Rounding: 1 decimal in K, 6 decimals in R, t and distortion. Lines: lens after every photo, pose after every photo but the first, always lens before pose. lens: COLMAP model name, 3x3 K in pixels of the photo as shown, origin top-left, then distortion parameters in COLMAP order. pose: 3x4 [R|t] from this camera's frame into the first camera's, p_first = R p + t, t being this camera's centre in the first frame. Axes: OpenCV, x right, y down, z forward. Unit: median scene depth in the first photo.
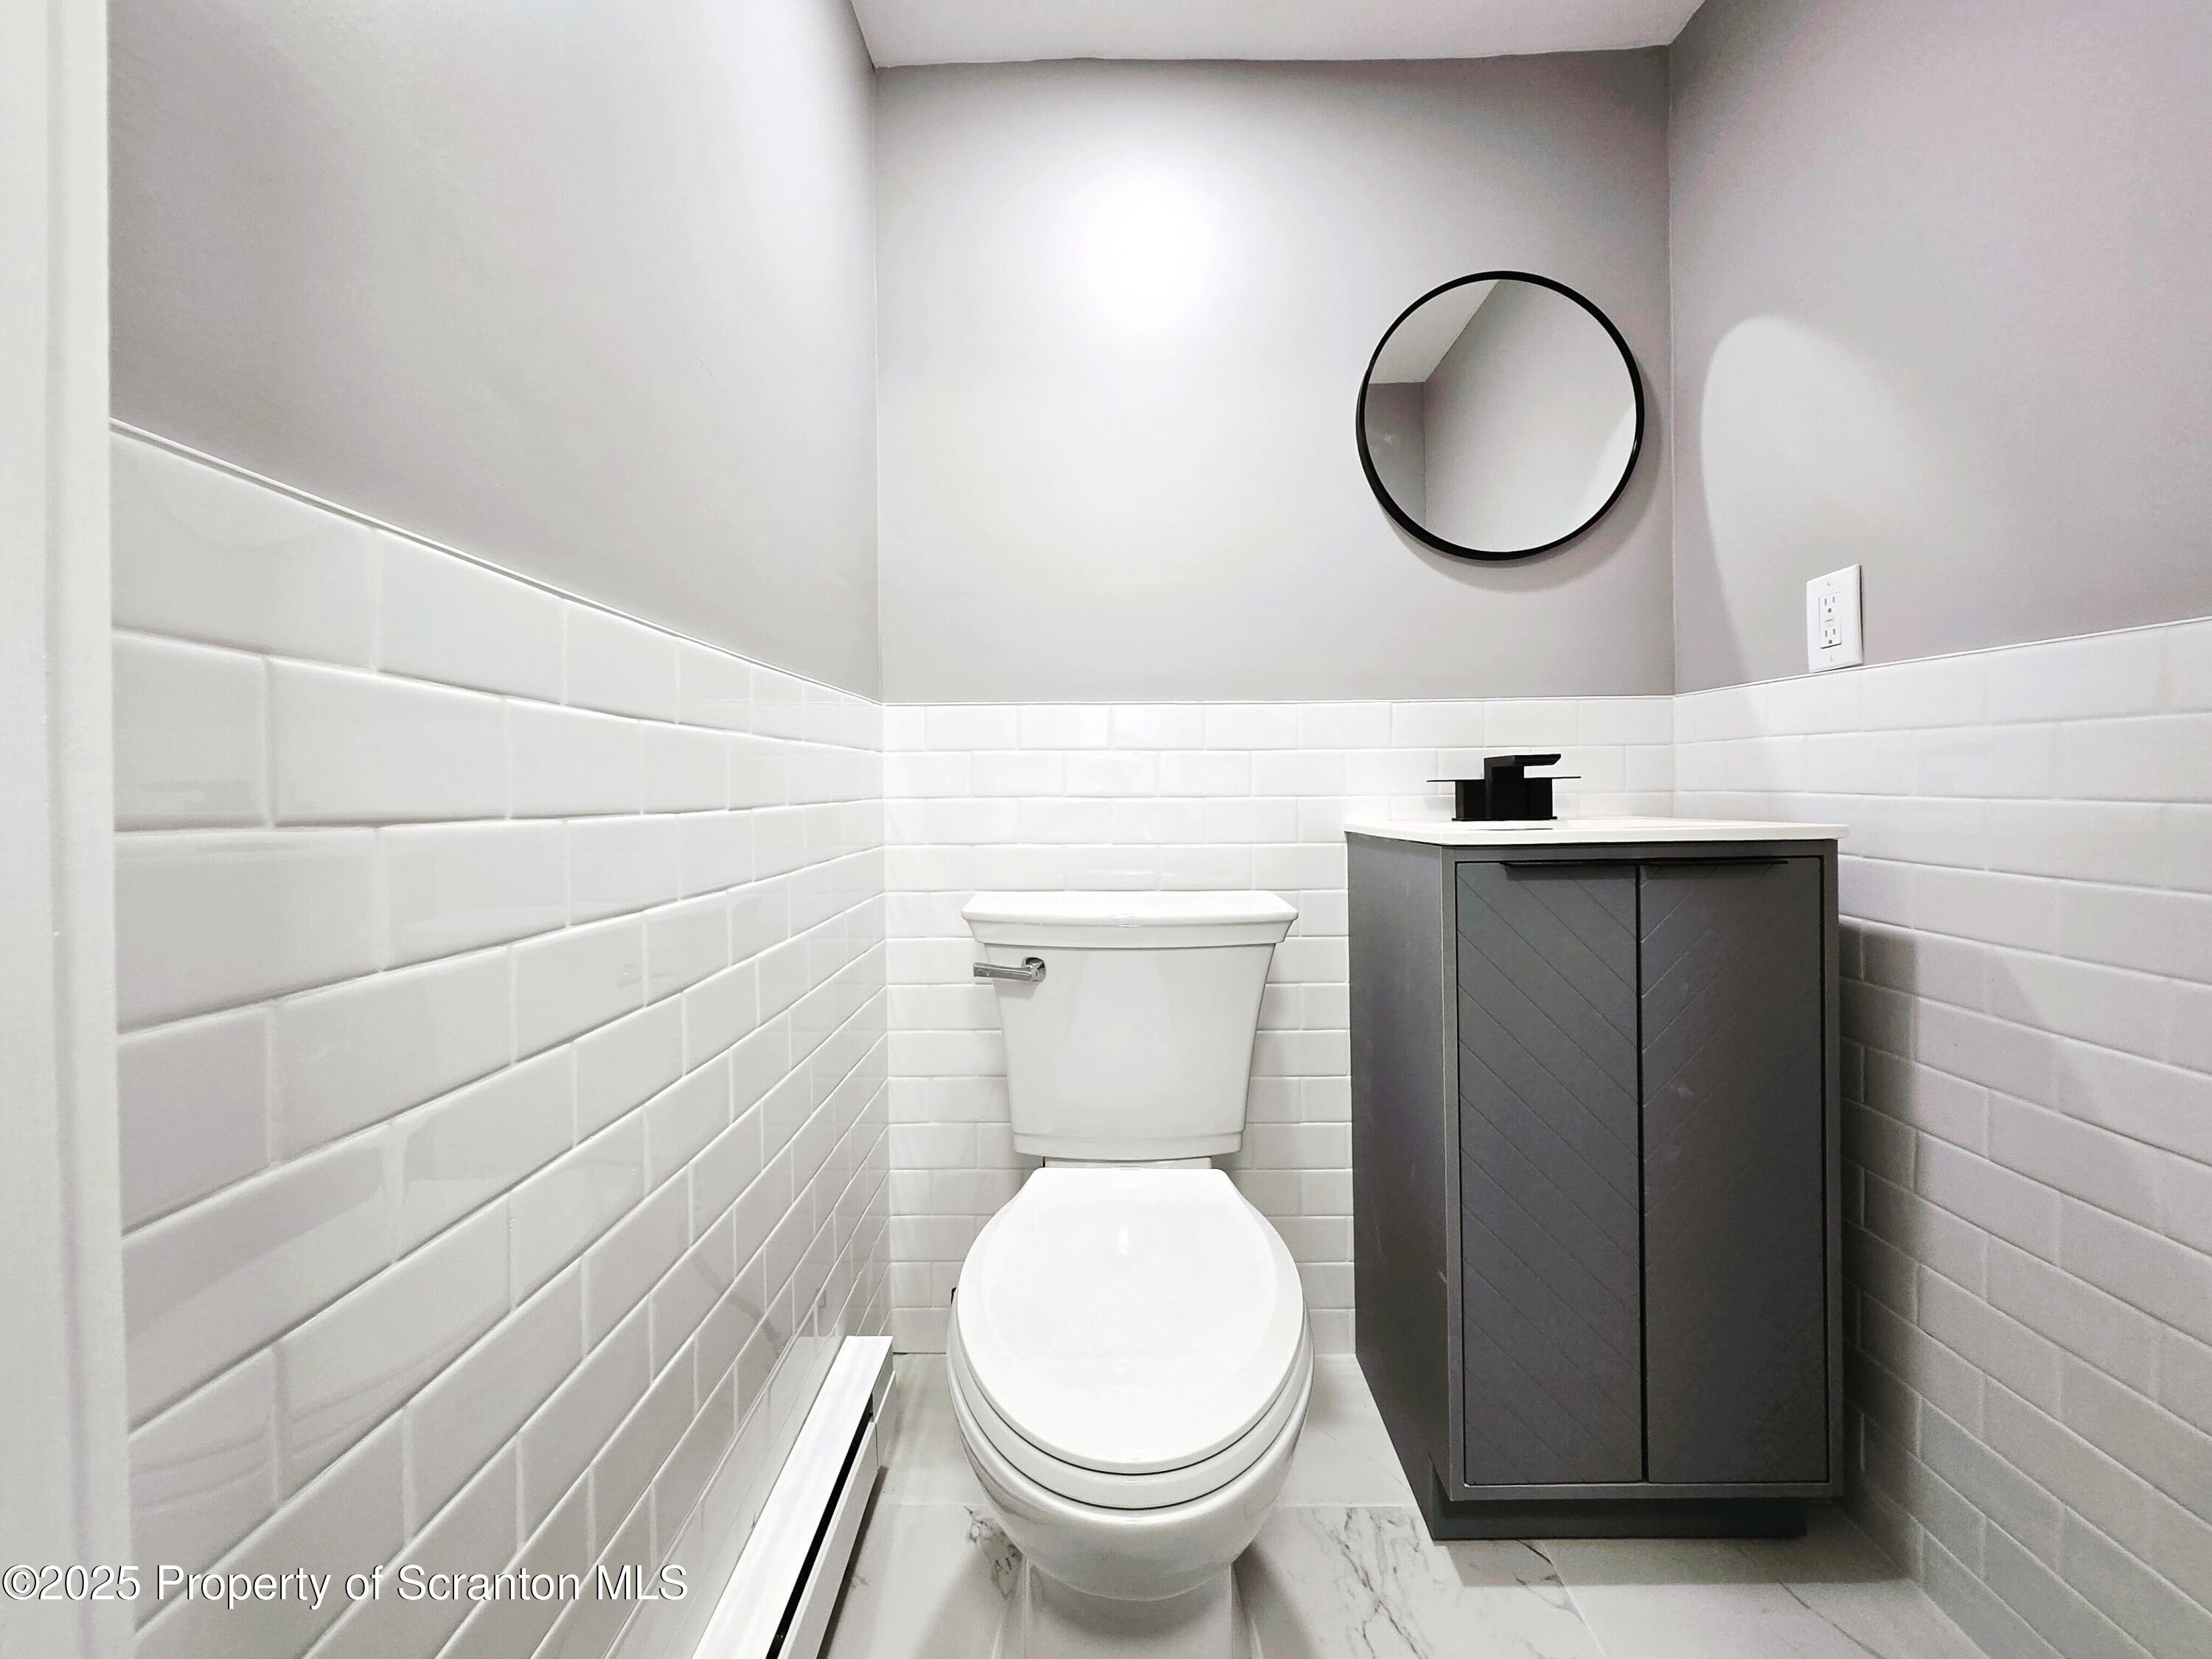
lens RADIAL K [[885.3, 0, 1112.2], [0, 885.3, 811.7], [0, 0, 1]] dist [0.002469, 0.000326]
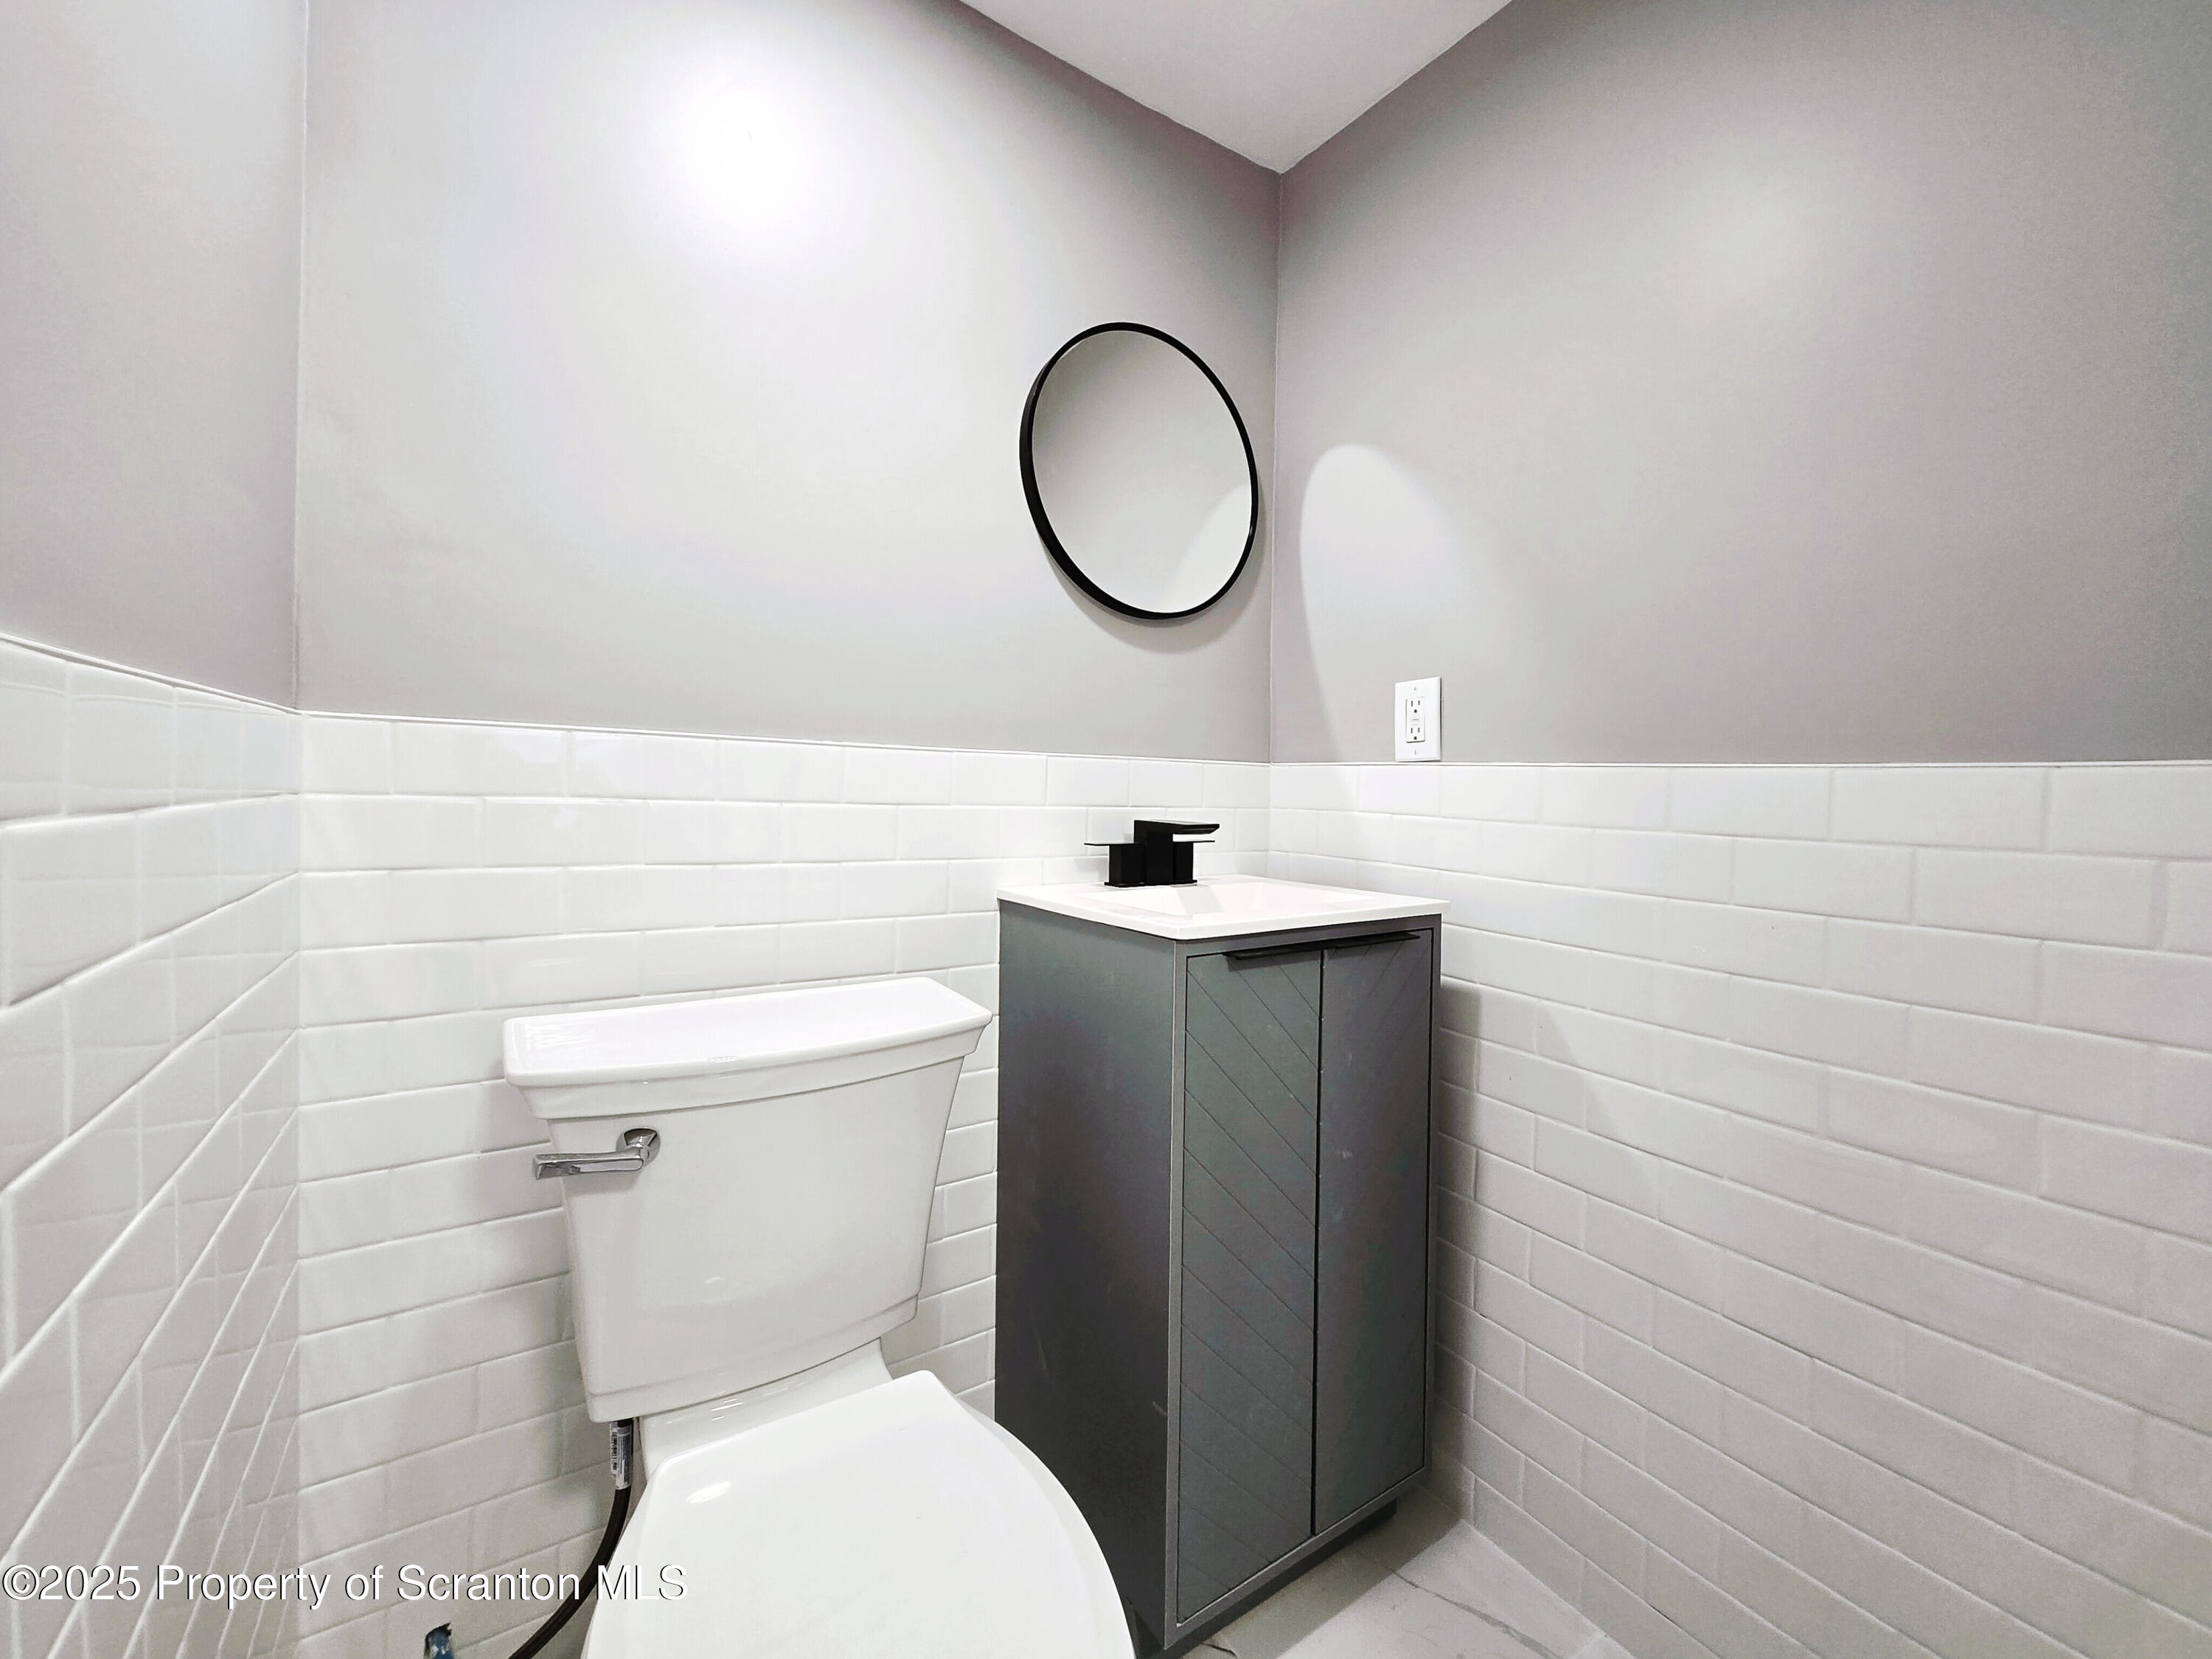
lens RADIAL K [[873.1, 0, 1109.6], [0, 873.1, 813.4], [0, 0, 1]] dist [0.000099, -0.000398]
pose [[0.827853, 0.018872, 0.560628, -0.172964], [-0.021343, 0.999770, -0.002138, -0.080249], [-0.560540, -0.010195, 0.828065, 0.267553]]
